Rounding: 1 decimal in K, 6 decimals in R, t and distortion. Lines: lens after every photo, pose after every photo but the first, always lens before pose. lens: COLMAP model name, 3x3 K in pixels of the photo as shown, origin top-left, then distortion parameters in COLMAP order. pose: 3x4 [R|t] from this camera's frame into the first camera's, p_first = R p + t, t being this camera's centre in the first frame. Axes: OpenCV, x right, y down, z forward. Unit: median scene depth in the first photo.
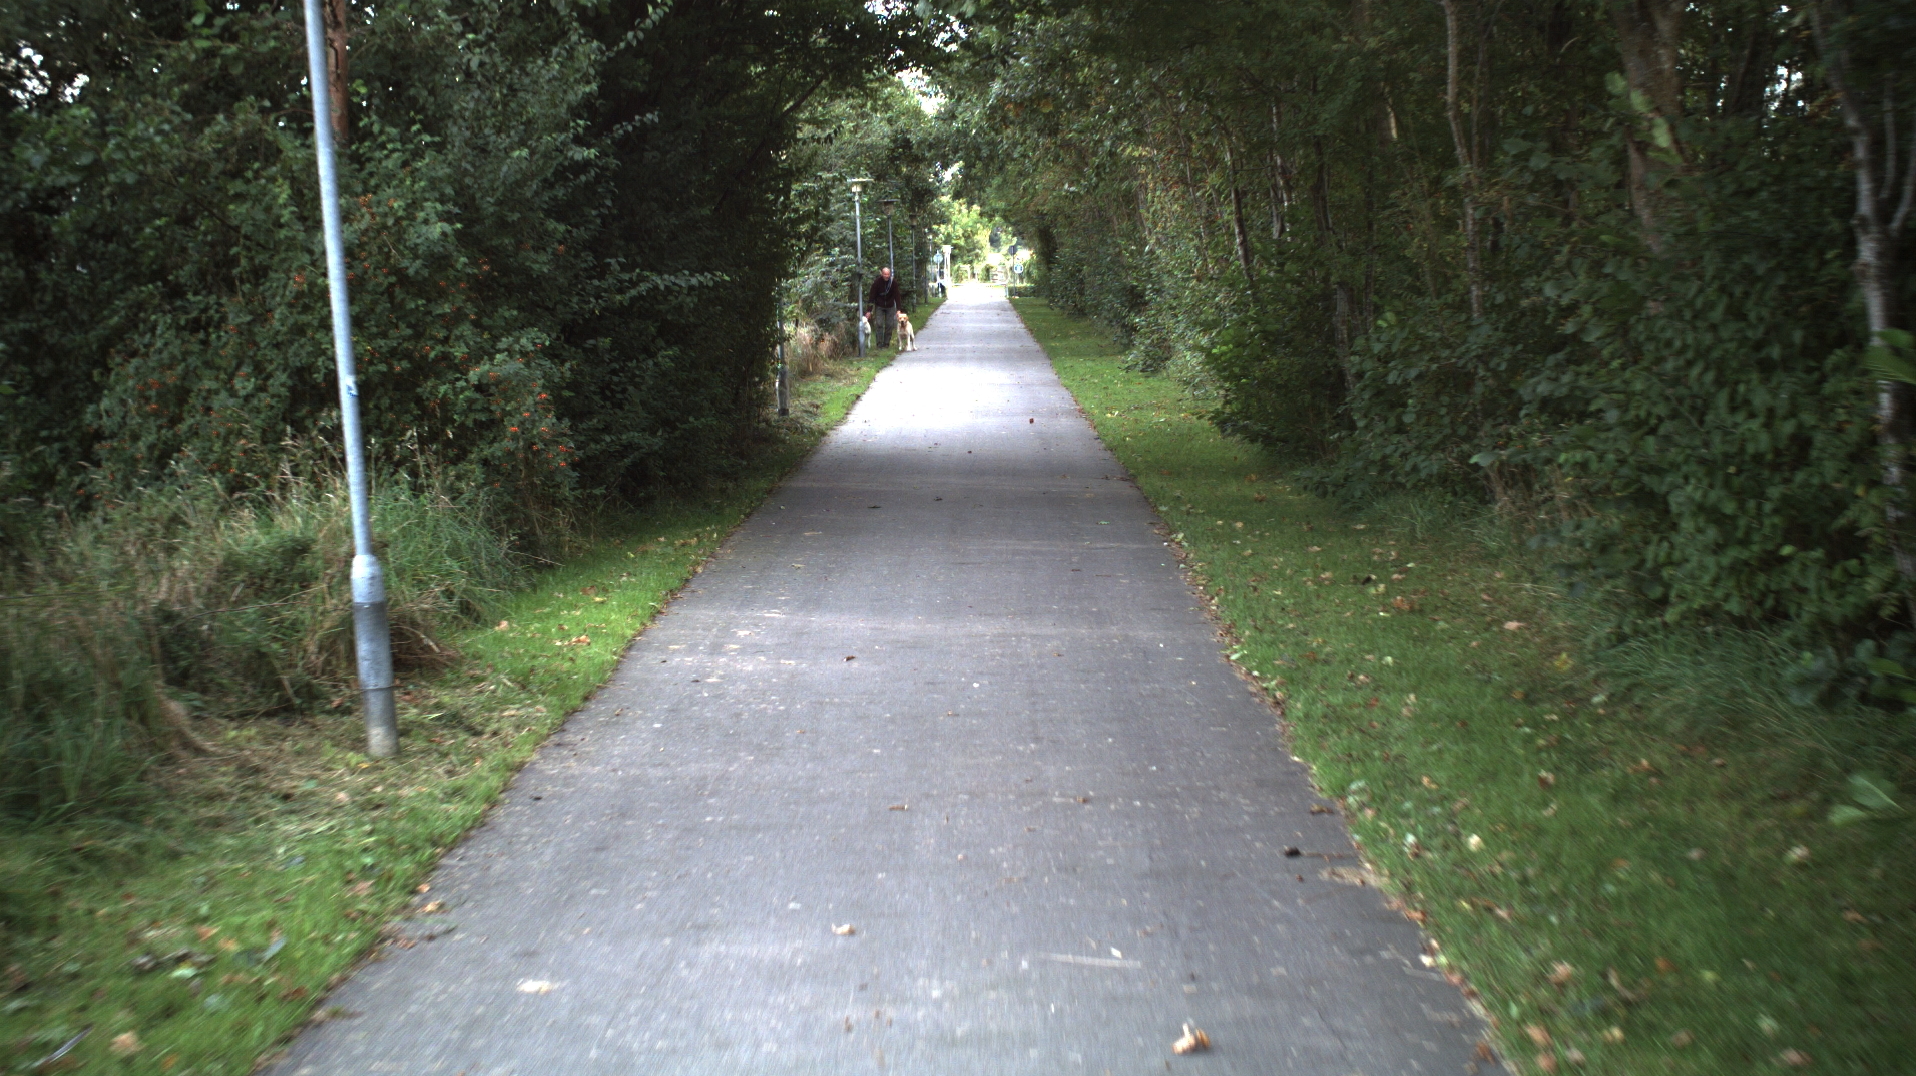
lens RADIAL K [[10835.4, 0, 974.6], [0, 10835.4, 540.3], [0, 0, 1]] dist [-2.408743, 0.000000]
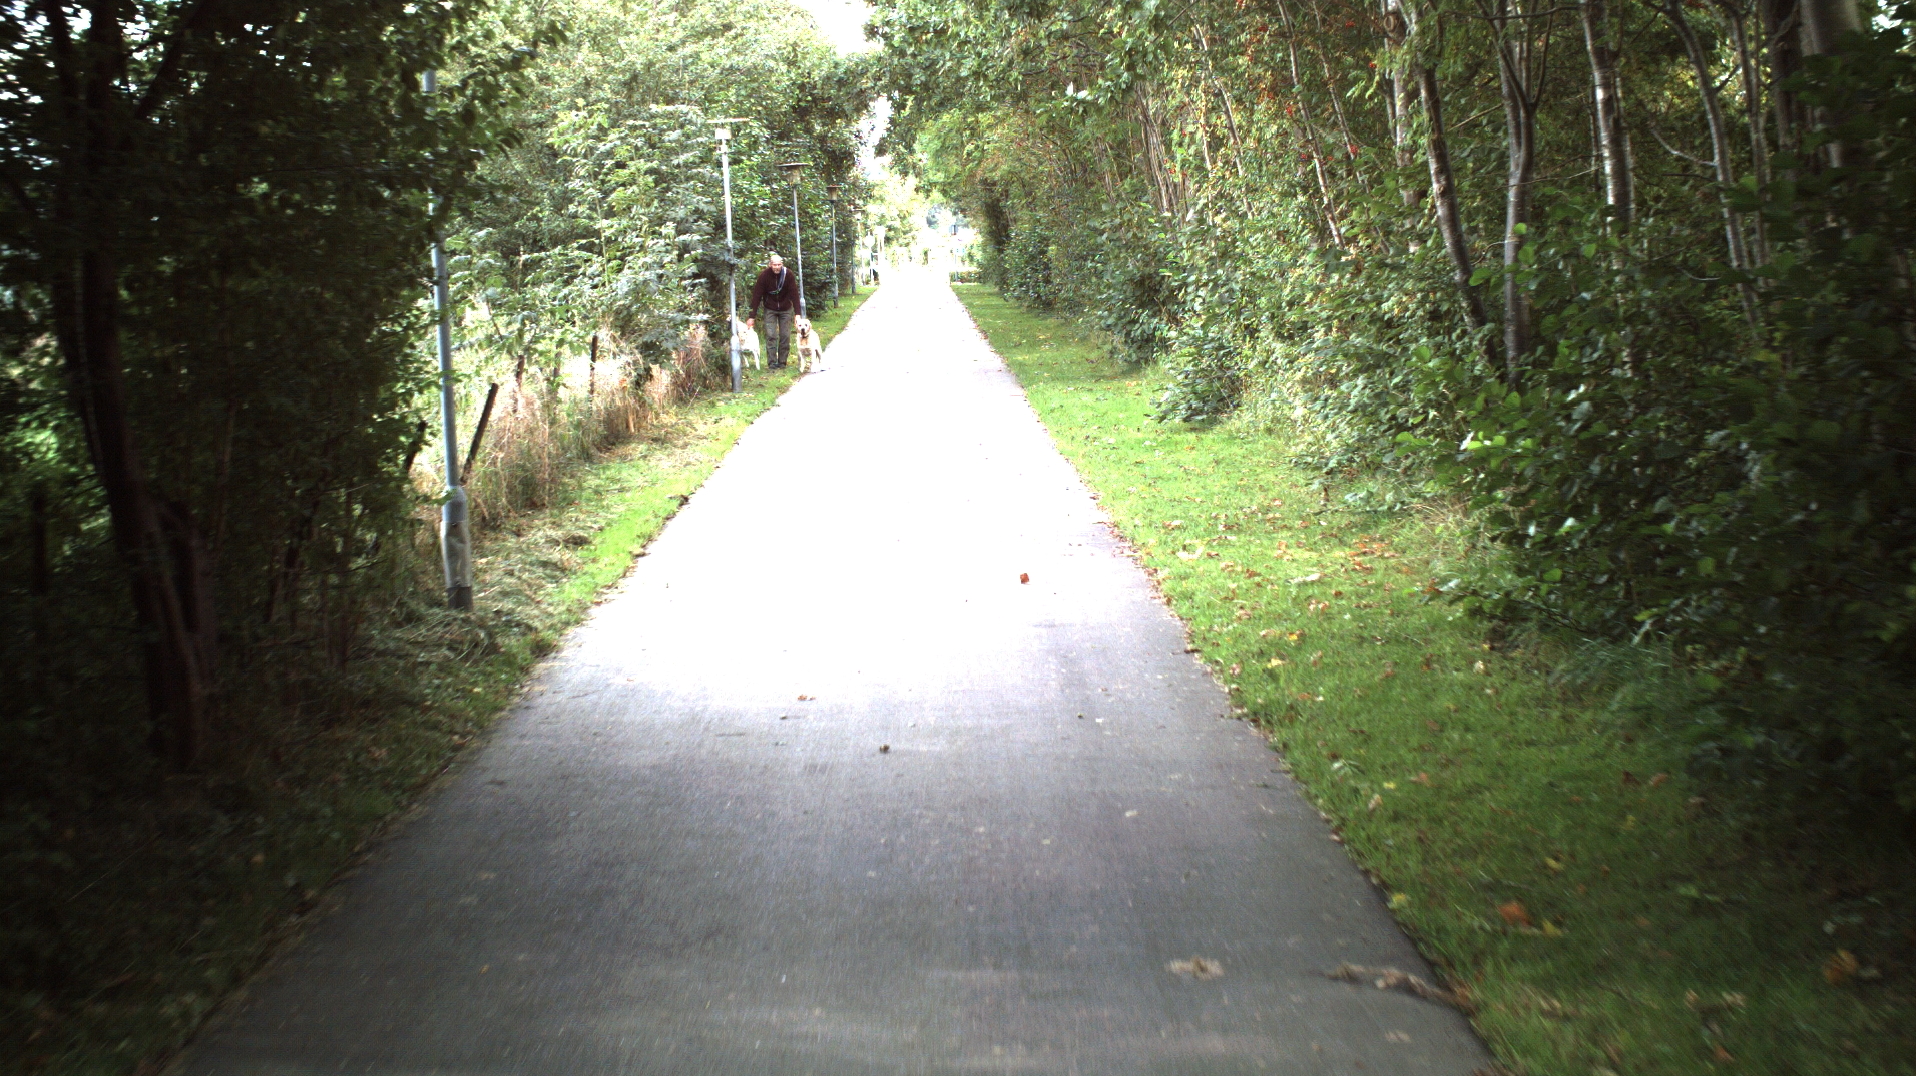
lens RADIAL K [[10835.4, 0, 944.2], [0, 10835.4, 554.9], [0, 0, 1]] dist [-2.408743, 0.000000]
pose [[0.999818, -0.018939, 0.002370, 0.000667], [0.018932, 0.999816, 0.002980, -0.012272], [-0.002426, -0.002934, 0.999993, 0.485127]]
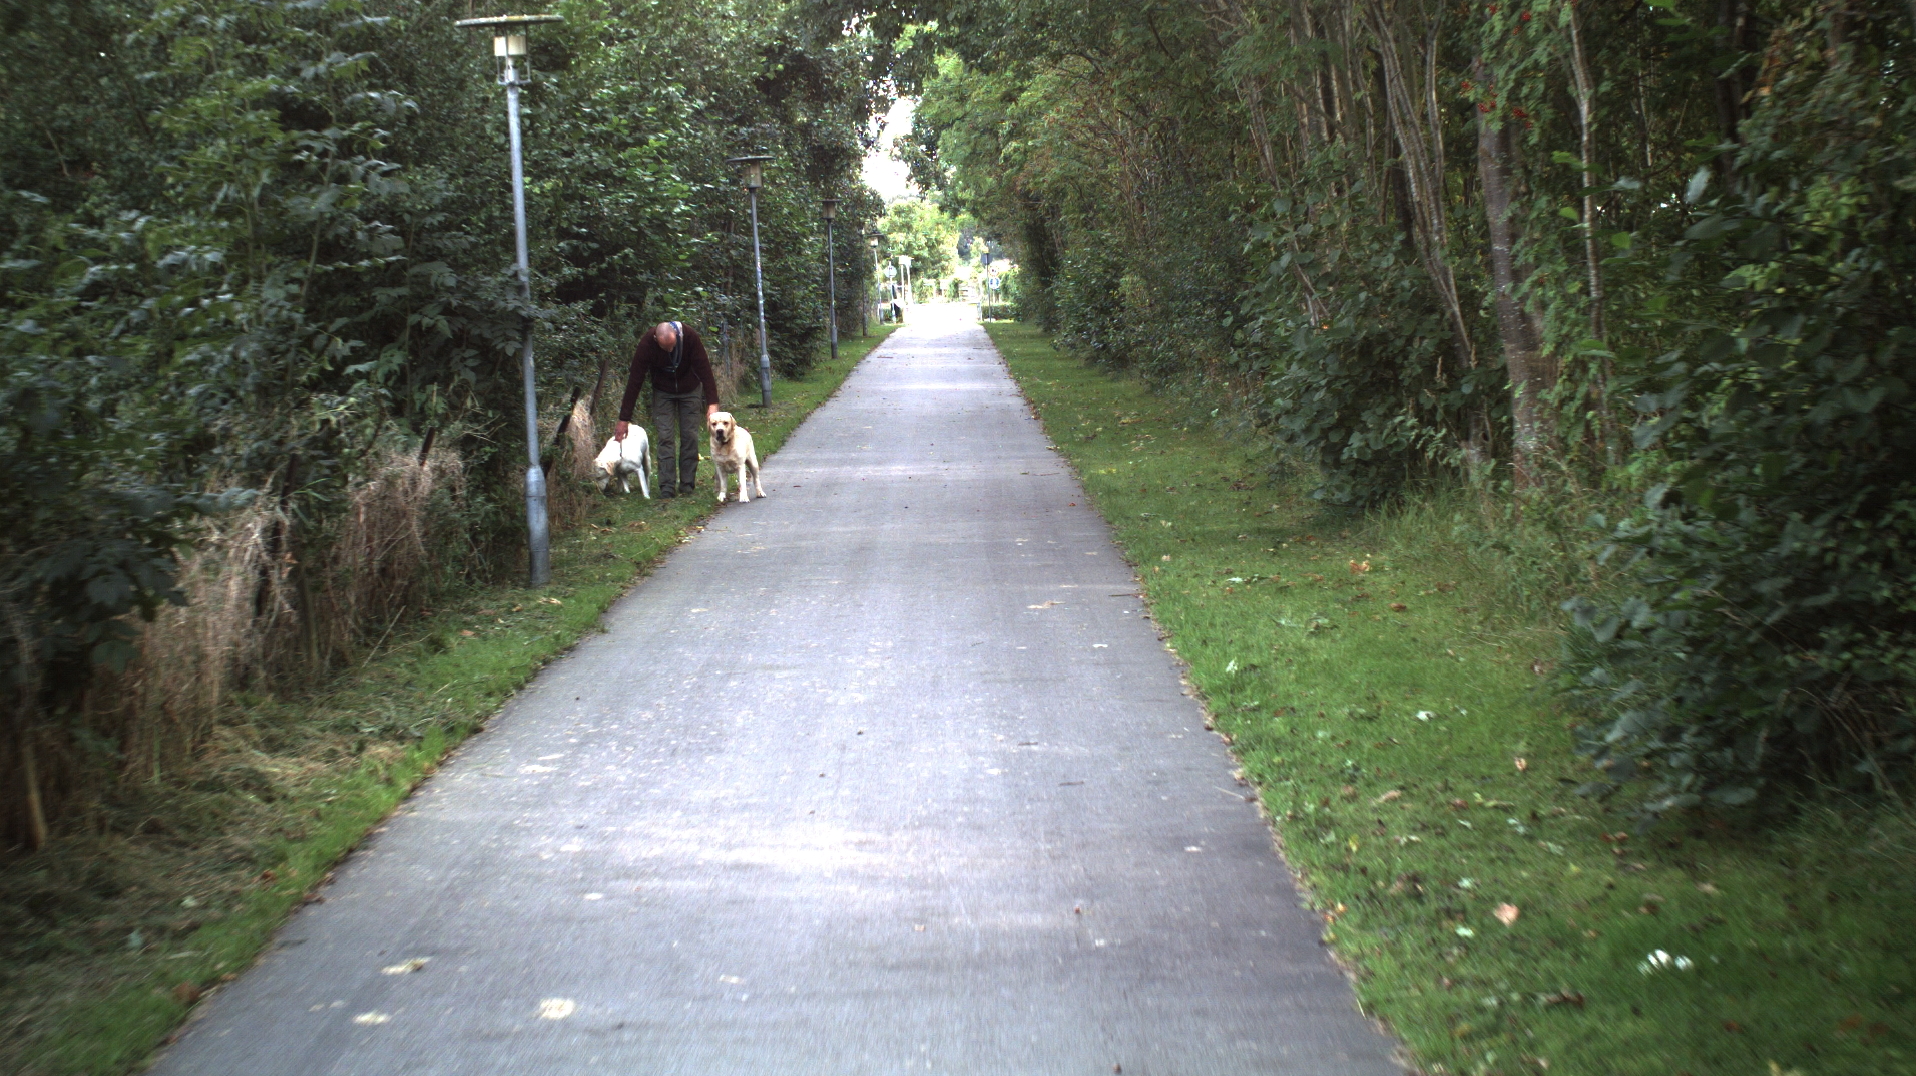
lens RADIAL K [[10835.4, 0, 955.5], [0, 10835.4, 535.9], [0, 0, 1]] dist [-2.408743, 0.000000]
pose [[0.999760, -0.021911, 0.000403, 0.002385], [0.021911, 0.999758, -0.001723, -0.024549], [-0.000365, 0.001731, 0.999998, 0.964483]]
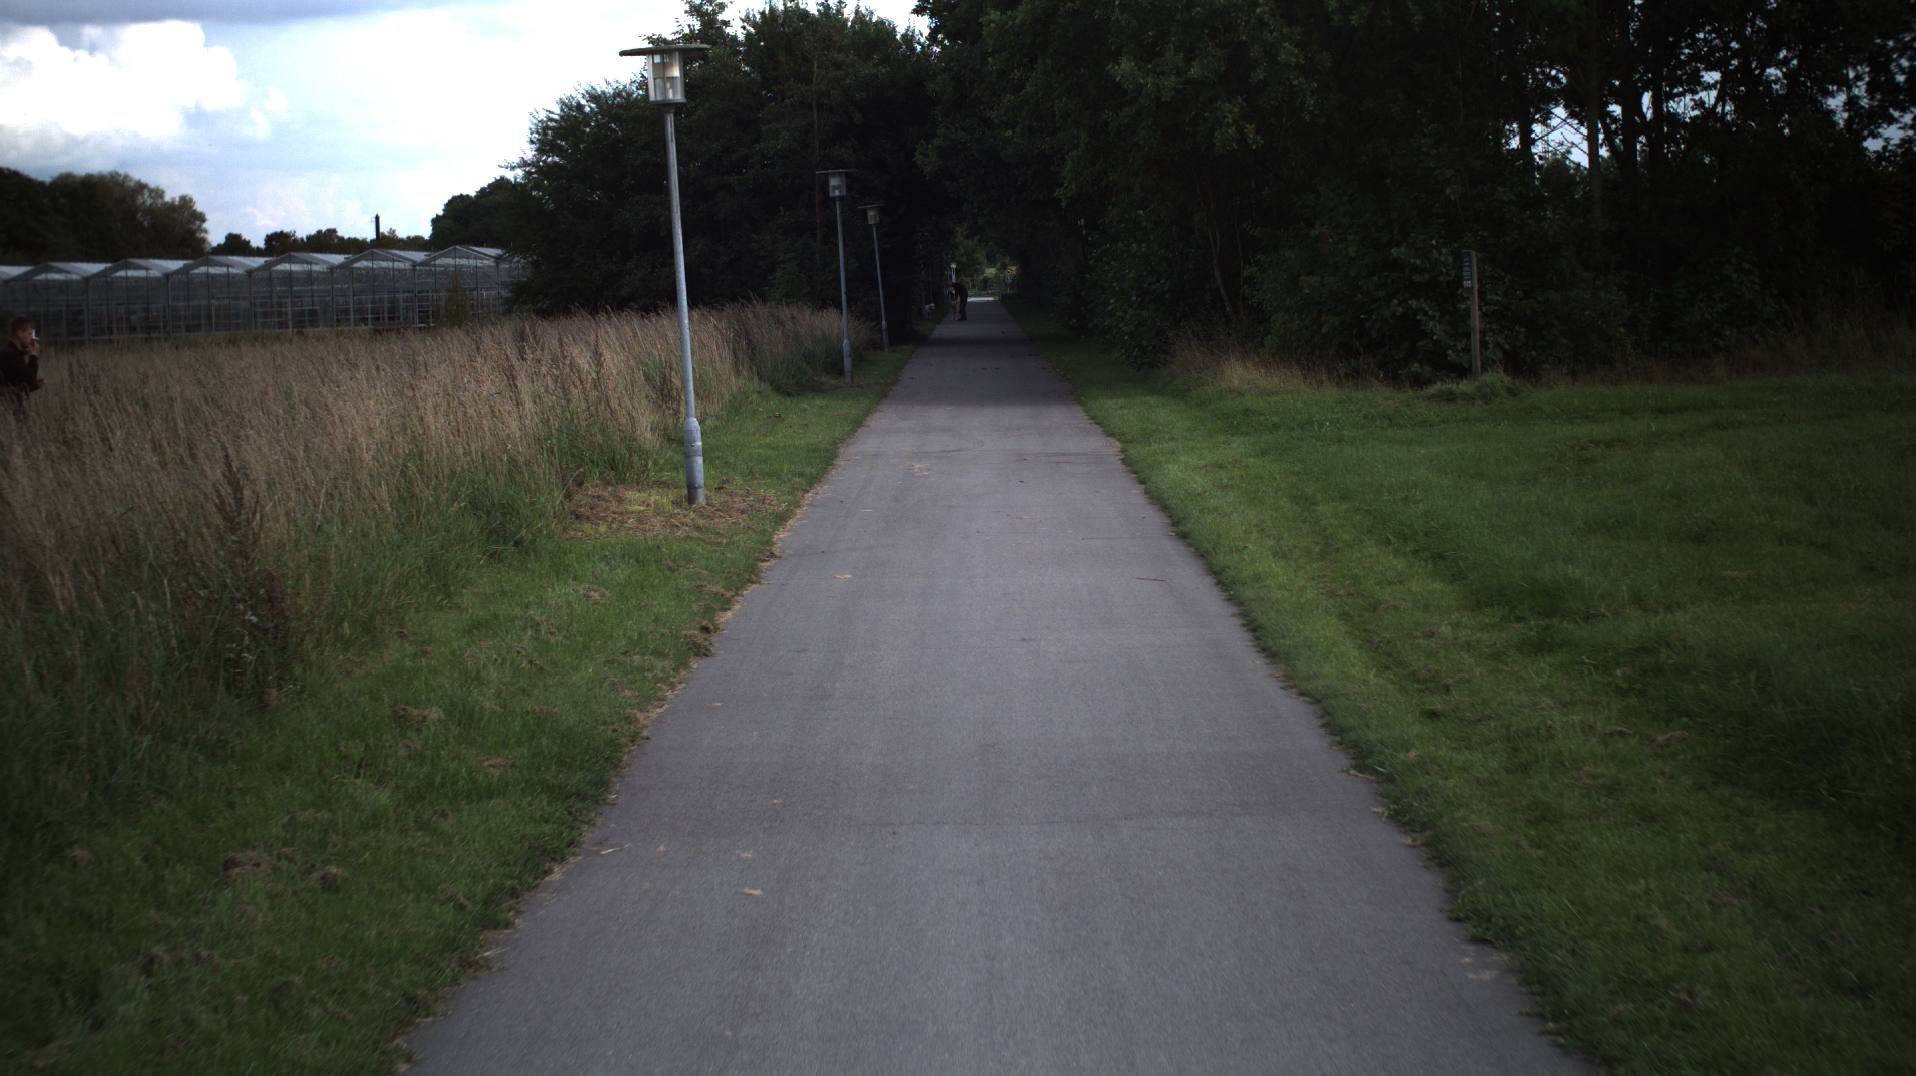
lens RADIAL K [[10831.6, 0, 965.2], [0, 10831.6, 539.4], [0, 0, 1]] dist [-2.423079, 0.000000]
pose [[0.999877, -0.015669, -0.001008, -0.001886], [0.015668, 0.999876, -0.001408, 0.038568], [0.001030, 0.001392, 0.999999, -1.470104]]
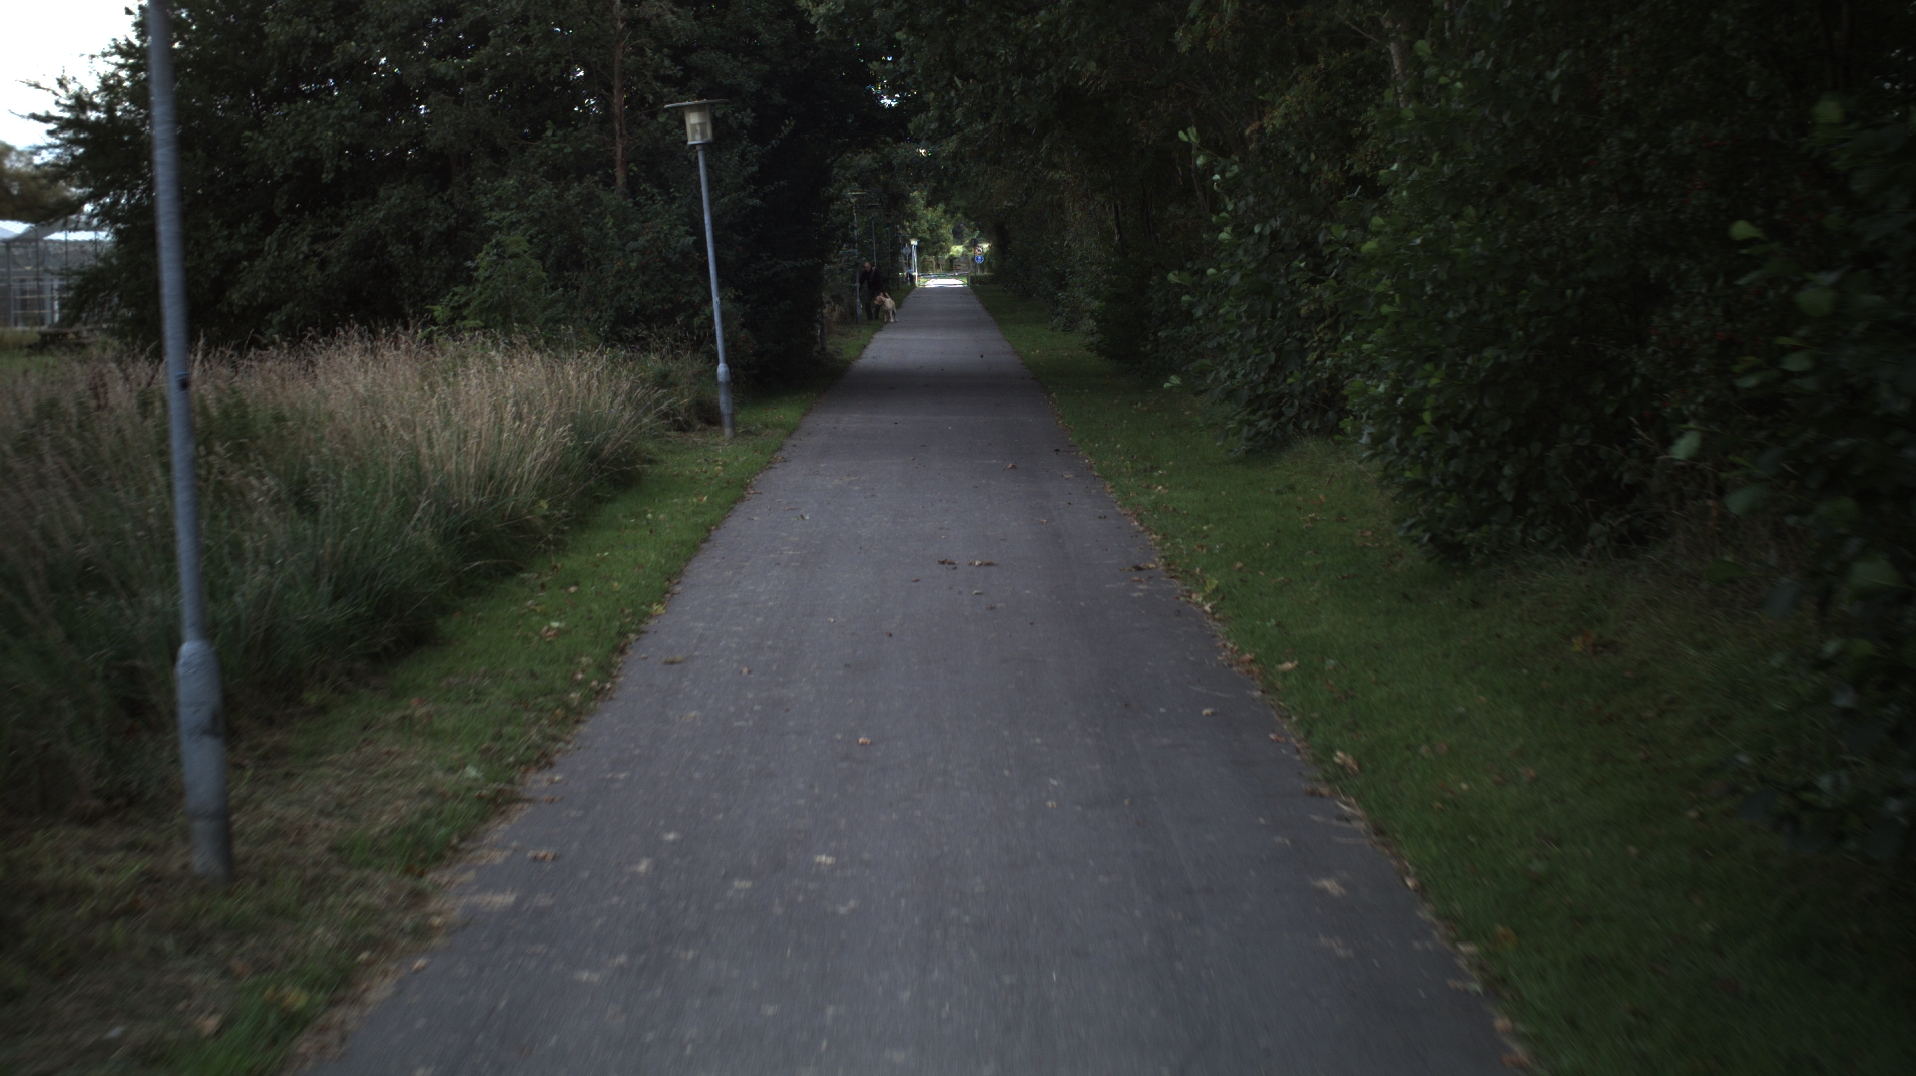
lens RADIAL K [[10843.7, 0, 951.3], [0, 10843.7, 544.9], [0, 0, 1]] dist [-2.439903, 0.000000]
pose [[0.999965, -0.008315, 0.001012, -0.000751], [0.008314, 0.999965, 0.001197, 0.012536], [-0.001022, -0.001189, 0.999999, -0.487858]]
